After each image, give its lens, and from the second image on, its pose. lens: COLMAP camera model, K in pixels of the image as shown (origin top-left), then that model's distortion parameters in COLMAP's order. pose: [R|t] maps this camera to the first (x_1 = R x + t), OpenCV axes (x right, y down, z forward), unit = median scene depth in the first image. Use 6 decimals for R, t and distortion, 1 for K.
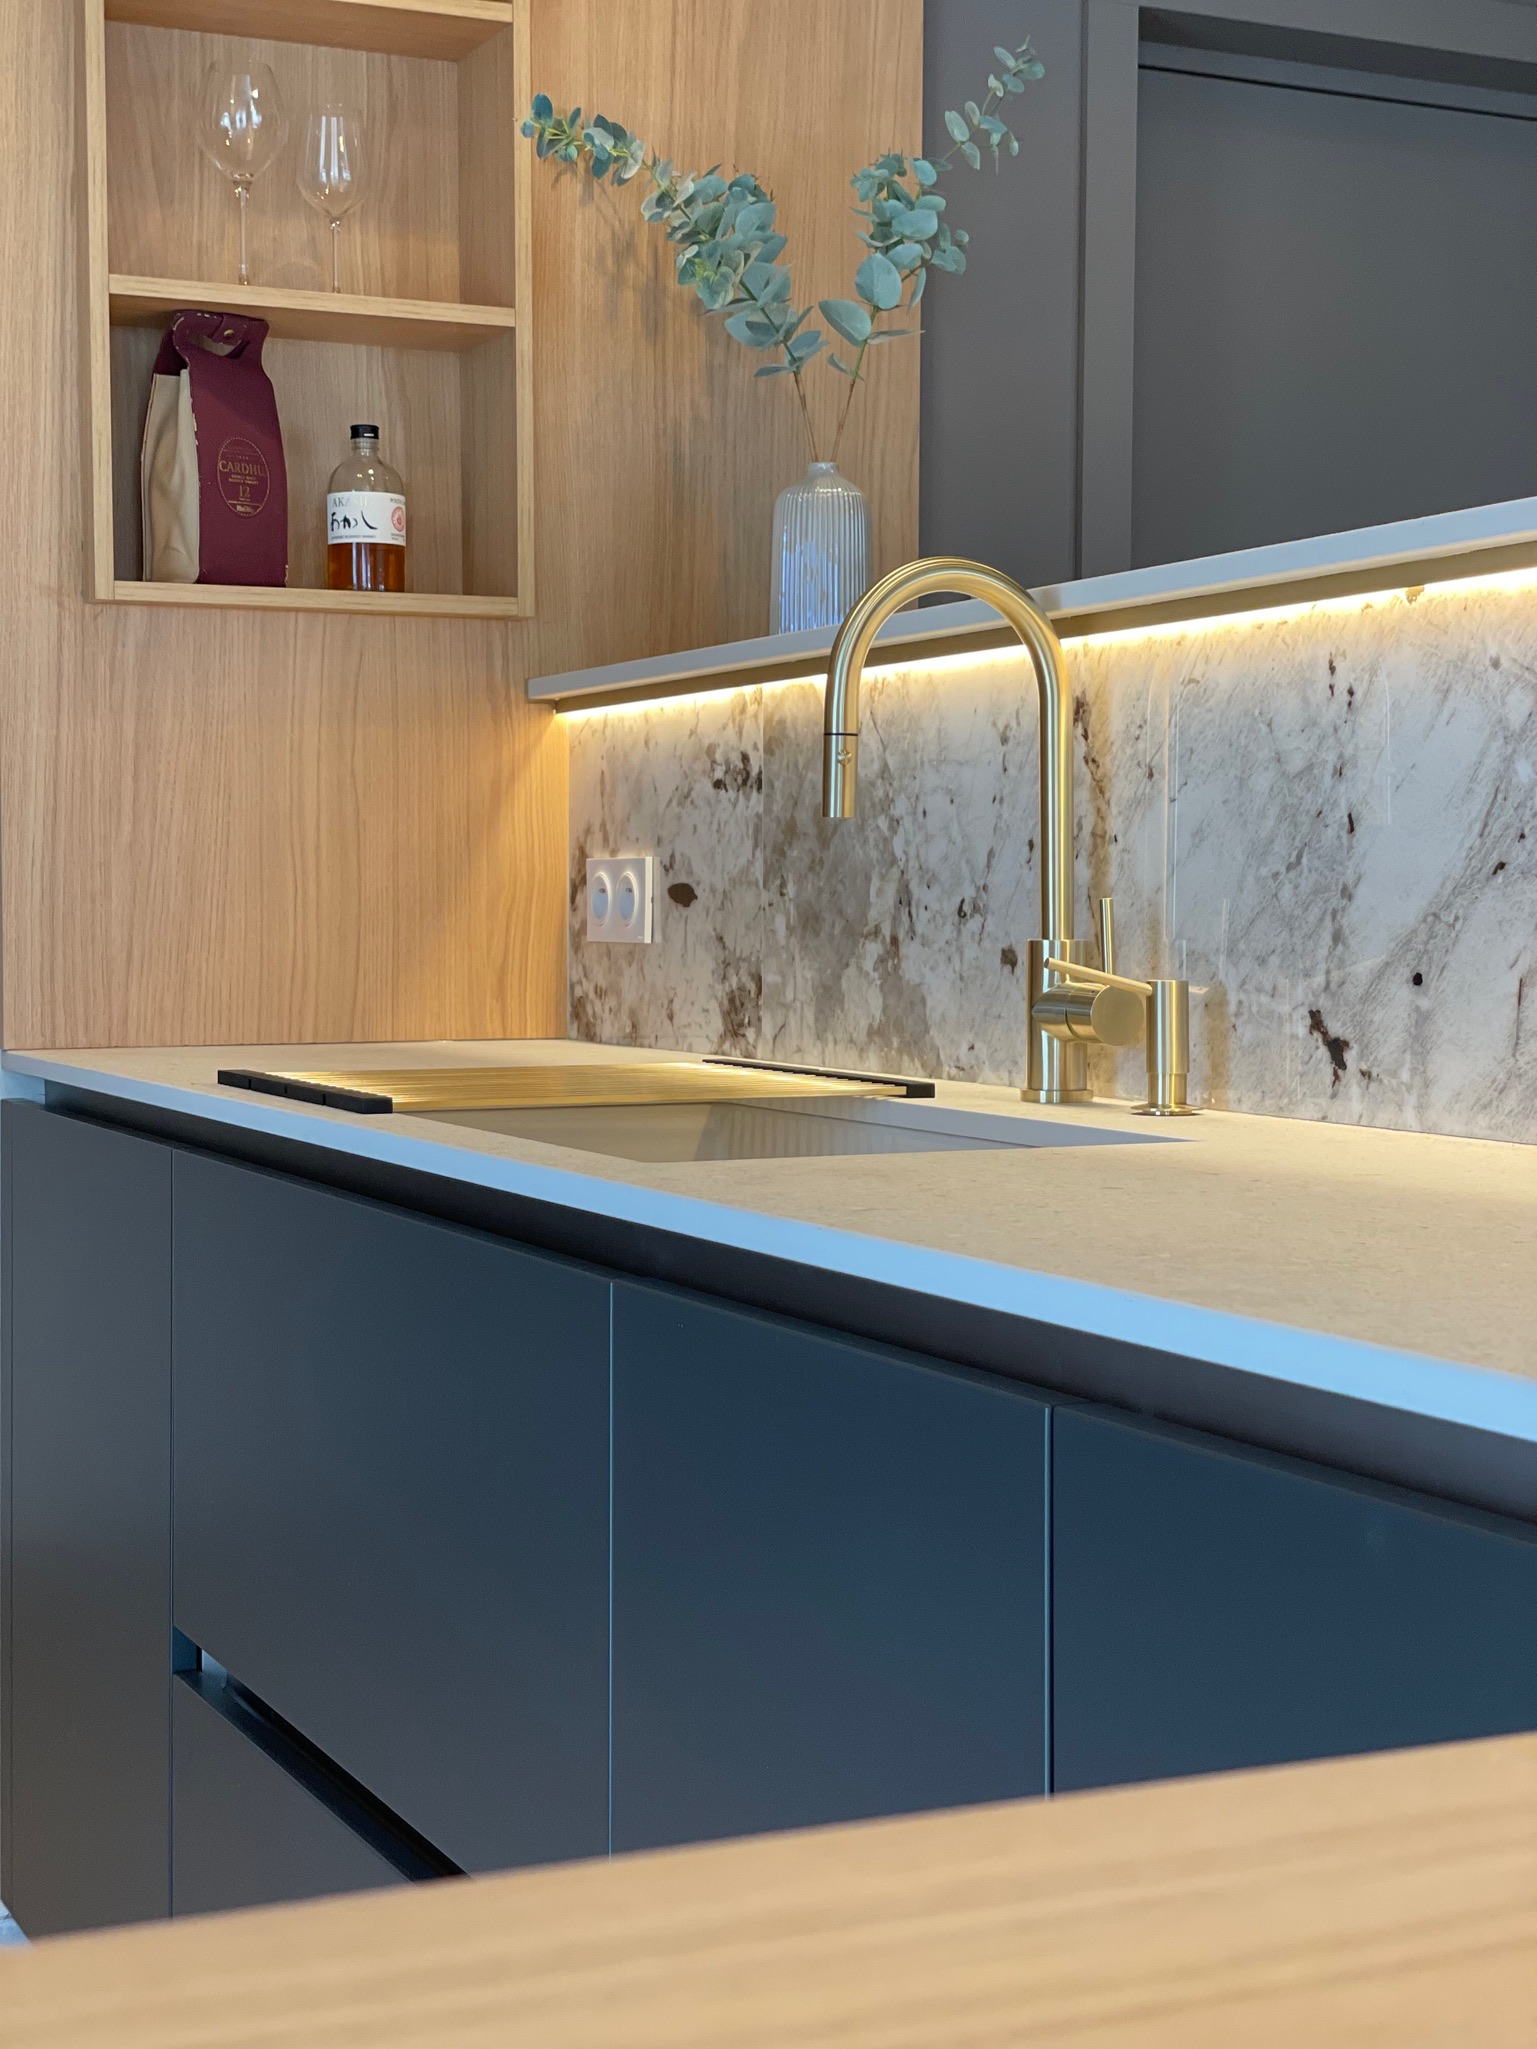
lens RADIAL K [[3054.8, 0, 768.5], [0, 3054.8, 1024.5], [0, 0, 1]] dist [0.099422, 0.019013]
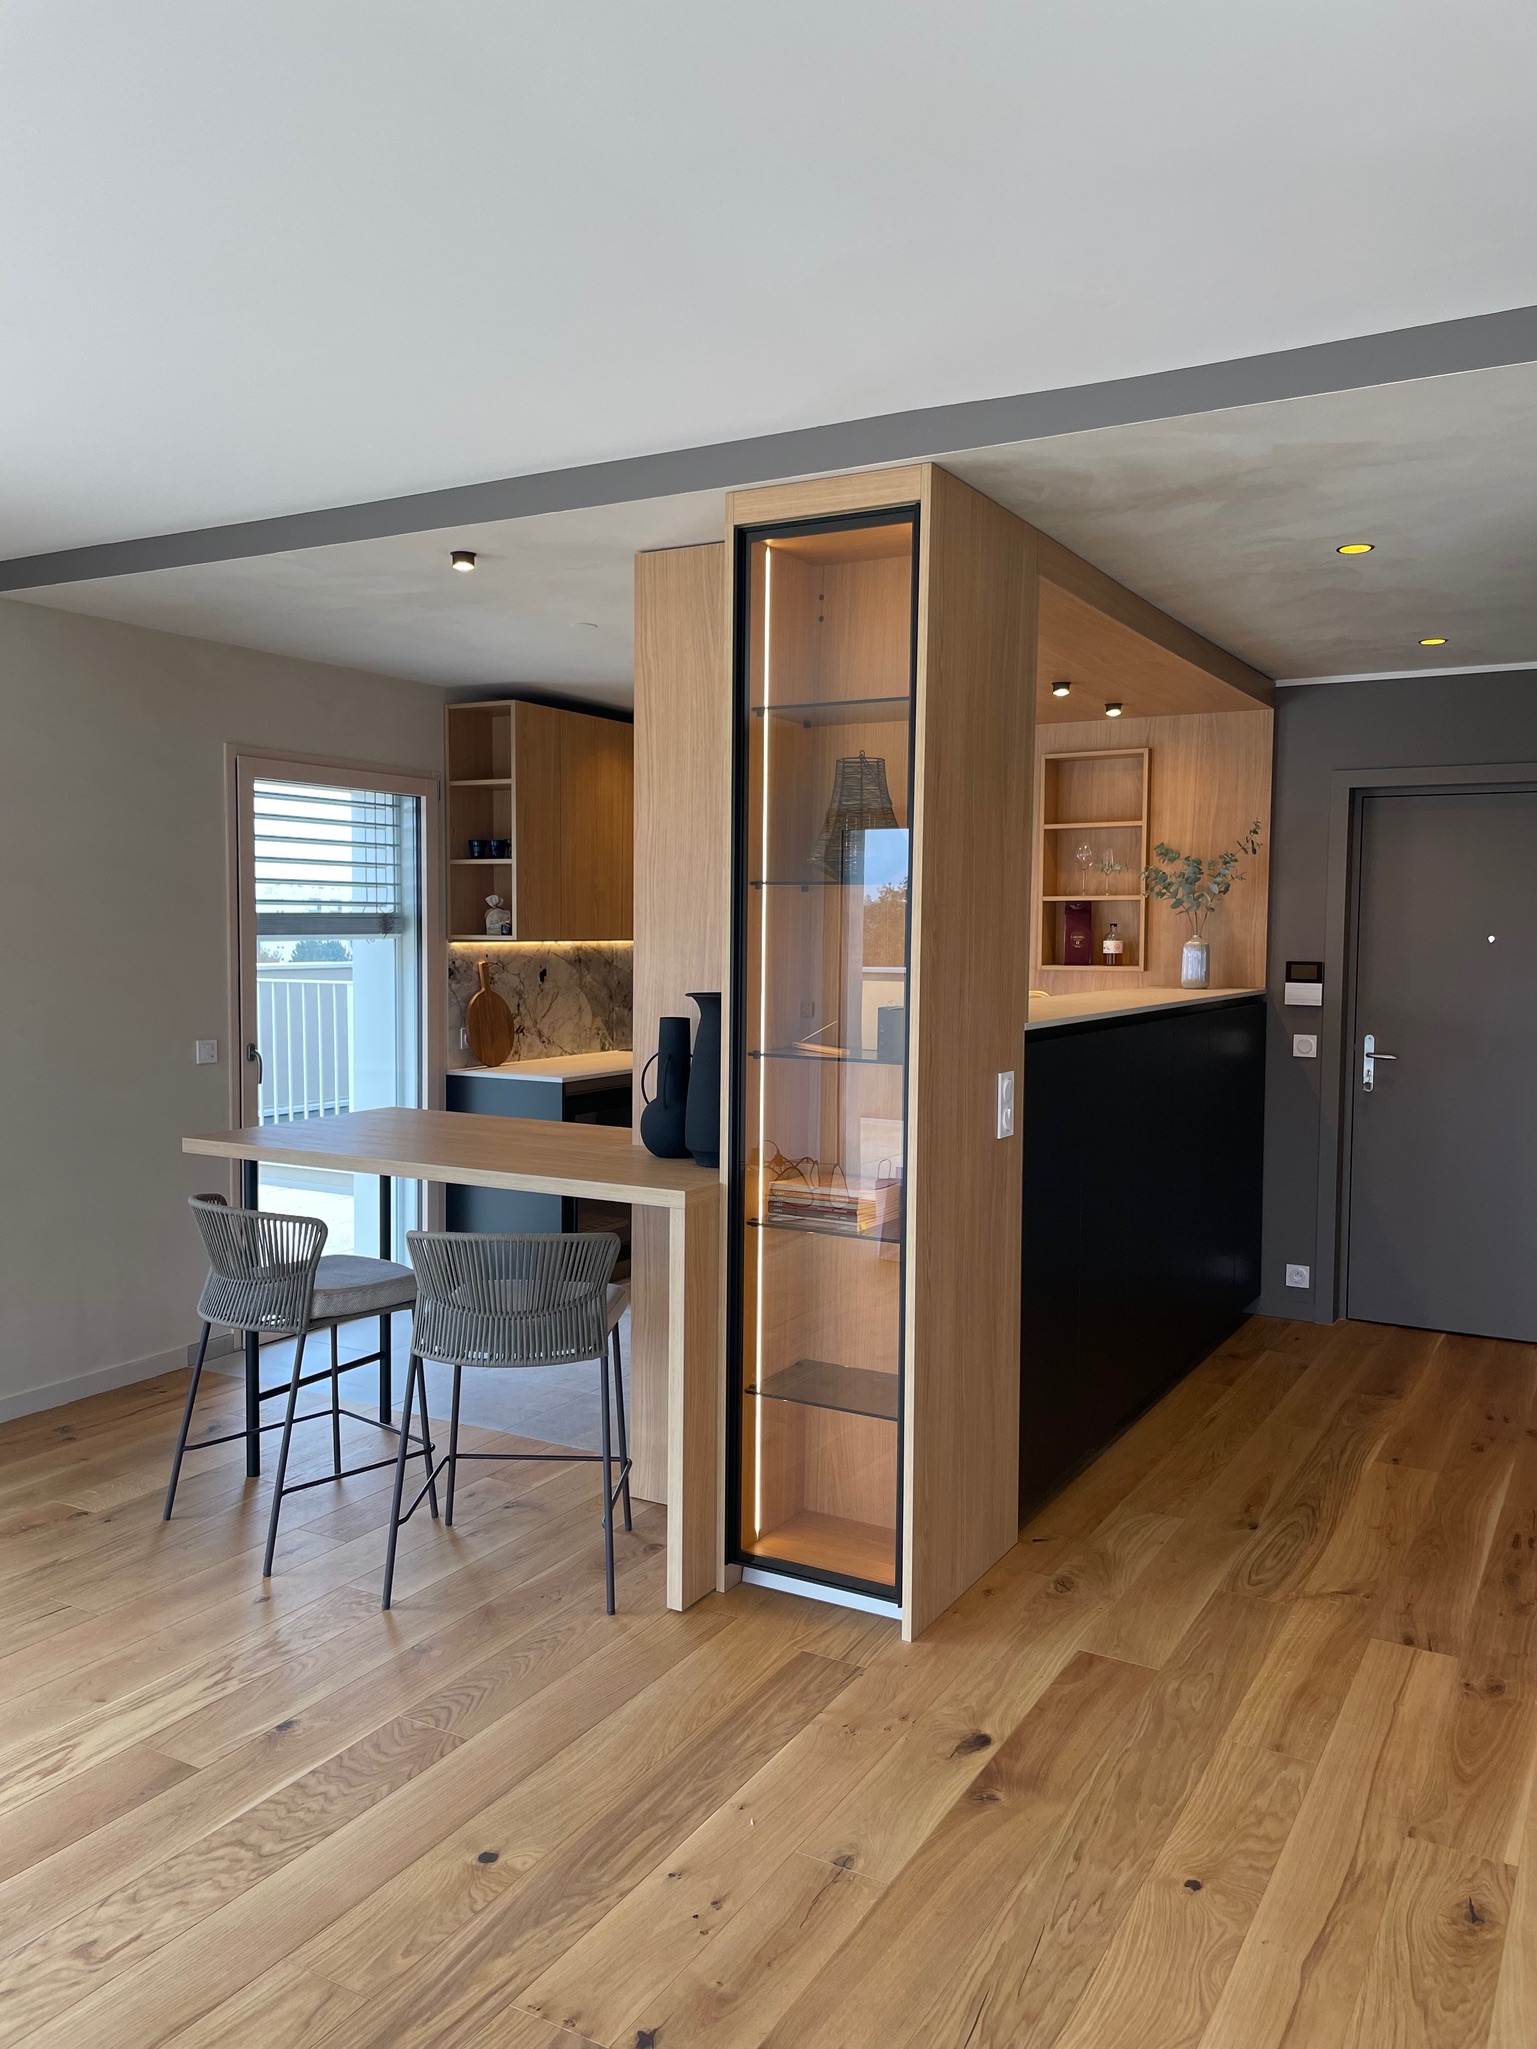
lens RADIAL K [[1554.3, 0, 768.5], [0, 1554.3, 1024.5], [0, 0, 1]] dist [0.094903, -0.131976]
pose [[0.572240, 0.055314, -0.818219, 1.451680], [-0.041259, 0.998401, 0.038639, -0.136946], [0.819048, 0.011648, 0.573607, -0.621617]]
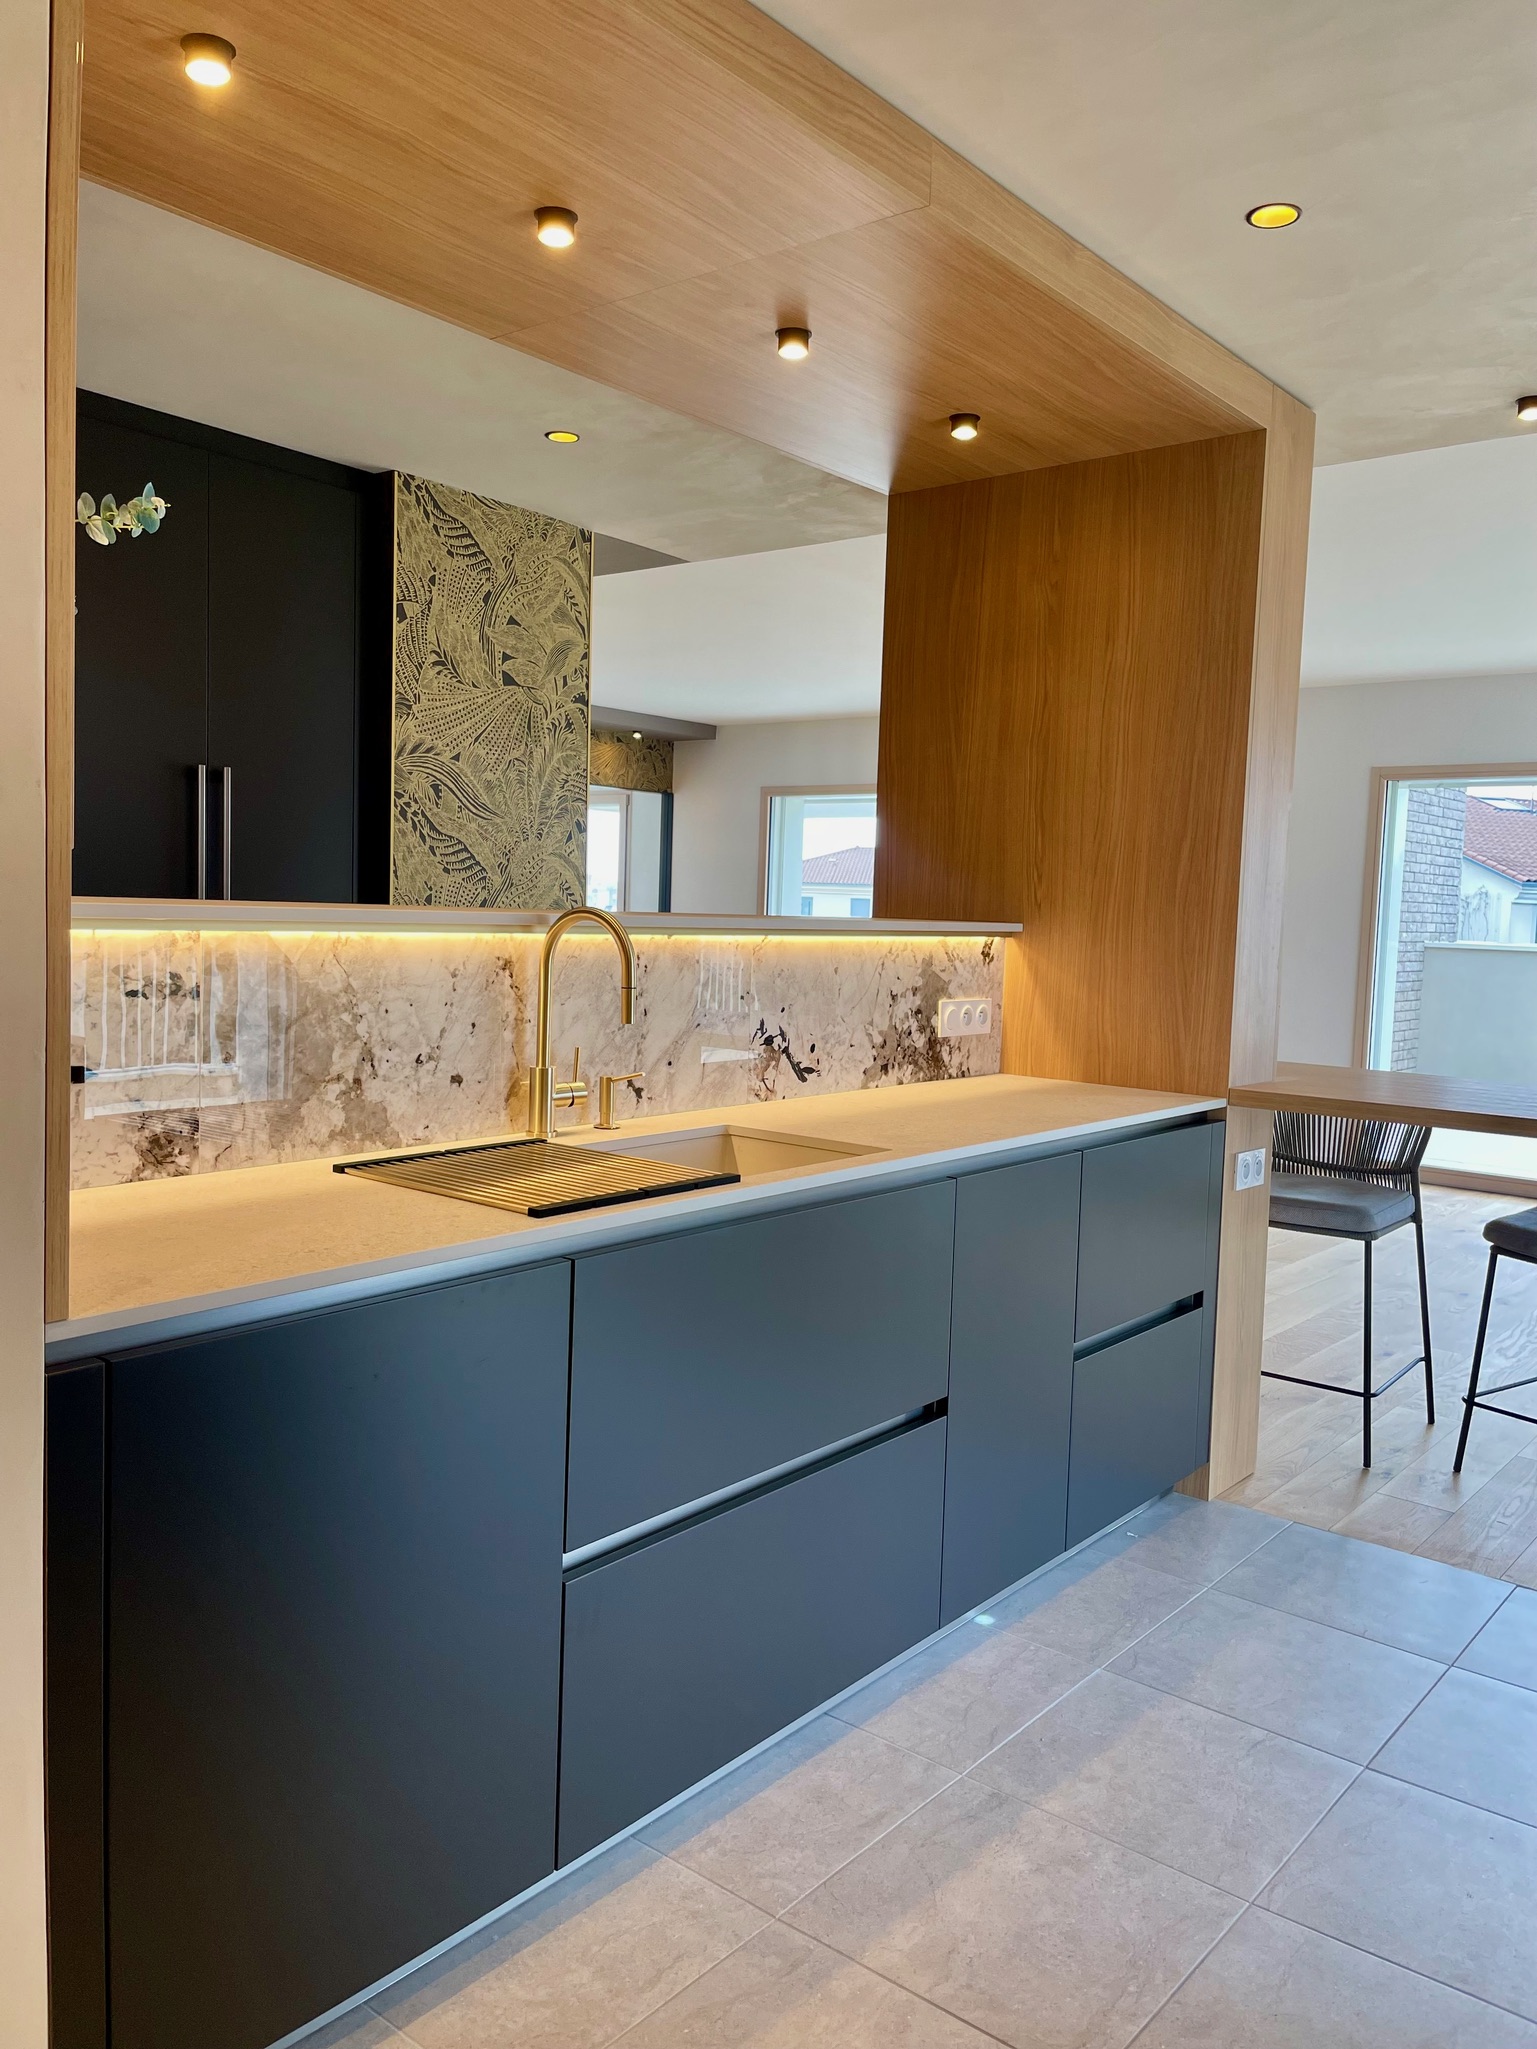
lens RADIAL K [[1554.3, 0, 768.5], [0, 1554.3, 1024.5], [0, 0, 1]] dist [0.094903, -0.131976]
pose [[-0.429846, -0.085176, 0.898876, -0.818170], [0.004367, 0.995333, 0.096405, -0.136117], [-0.902892, 0.045365, -0.427468, 1.066424]]
